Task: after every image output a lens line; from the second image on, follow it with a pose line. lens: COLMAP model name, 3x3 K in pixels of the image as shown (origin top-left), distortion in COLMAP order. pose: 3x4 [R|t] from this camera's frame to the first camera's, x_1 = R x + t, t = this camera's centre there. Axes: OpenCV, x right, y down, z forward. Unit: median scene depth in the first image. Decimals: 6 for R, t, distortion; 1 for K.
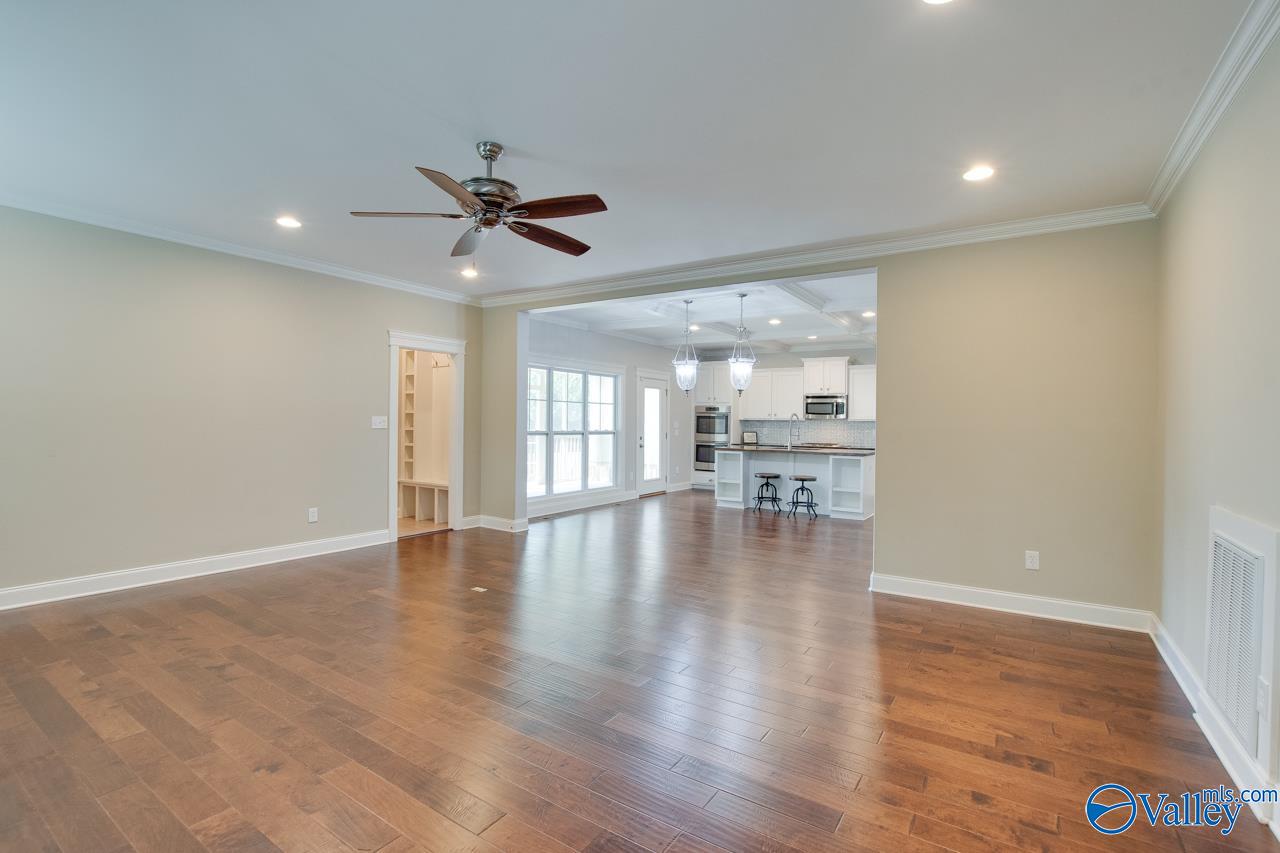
lens RADIAL K [[582.8, 0, 638.9], [0, 582.8, 423.9], [0, 0, 1]] dist [-0.031764, 0.004655]
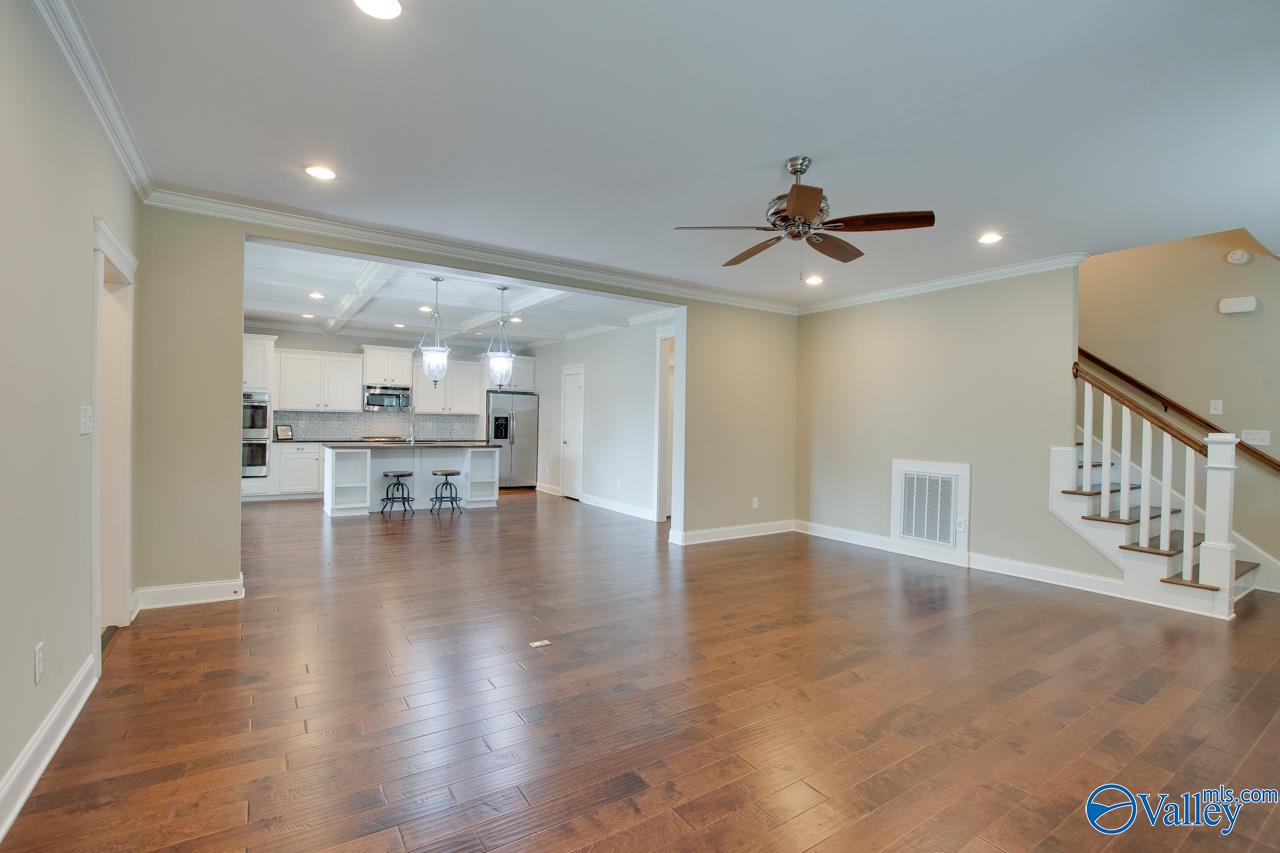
lens RADIAL K [[582.8, 0, 638.9], [0, 582.8, 423.9], [0, 0, 1]] dist [-0.031764, 0.004655]
pose [[0.387330, -0.008750, 0.921900, -0.544898], [-0.012037, 0.999822, 0.014547, -0.008795], [-0.921863, -0.016731, 0.387155, 0.351151]]
